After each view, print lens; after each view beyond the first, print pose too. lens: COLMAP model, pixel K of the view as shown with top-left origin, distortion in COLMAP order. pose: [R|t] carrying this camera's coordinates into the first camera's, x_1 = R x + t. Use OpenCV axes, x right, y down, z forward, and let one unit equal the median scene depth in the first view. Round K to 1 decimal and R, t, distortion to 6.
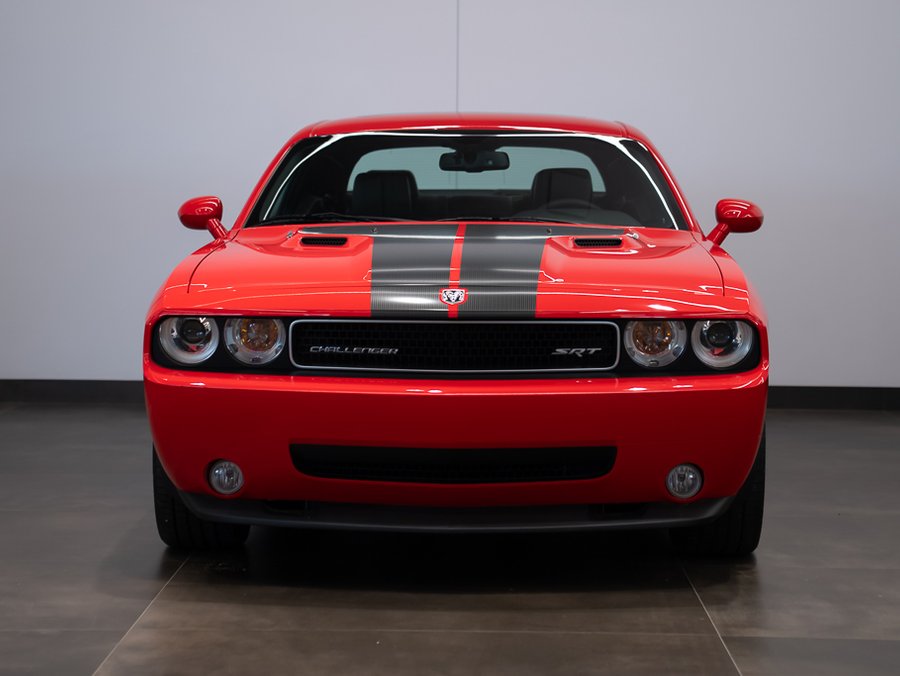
lens RADIAL K [[1892.6, 0, 450.0], [0, 1892.6, 338.0], [0, 0, 1]] dist [0.078682, 0.052168]
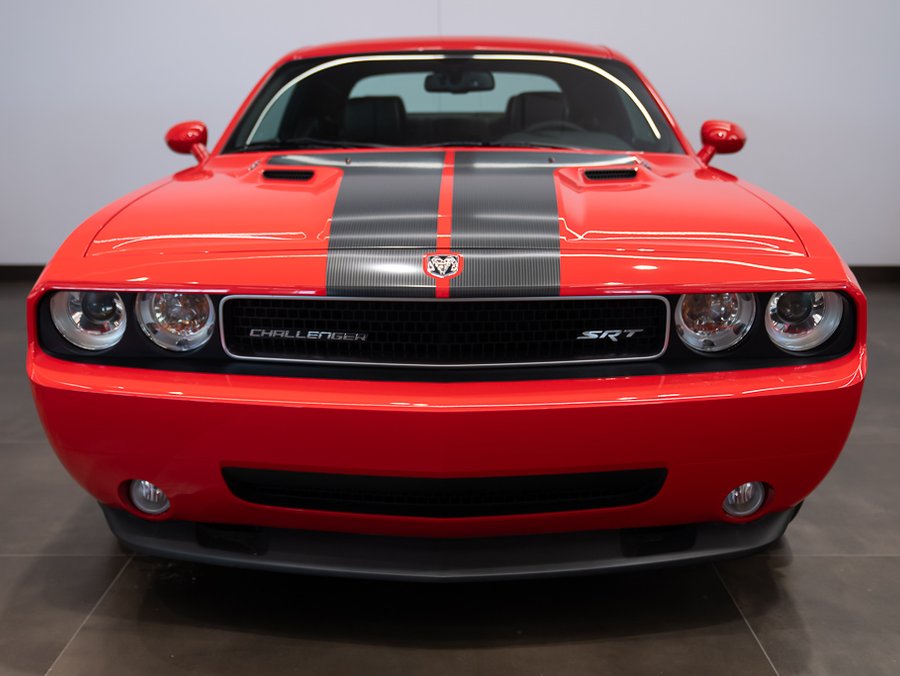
lens RADIAL K [[967.8, 0, 450.0], [0, 967.8, 338.0], [0, 0, 1]] dist [-0.008854, -0.000916]
pose [[0.999829, -0.010101, 0.015494, -0.001422], [0.007671, 0.988725, 0.149547, -0.047561], [-0.016829, -0.149402, 0.988633, 0.617261]]
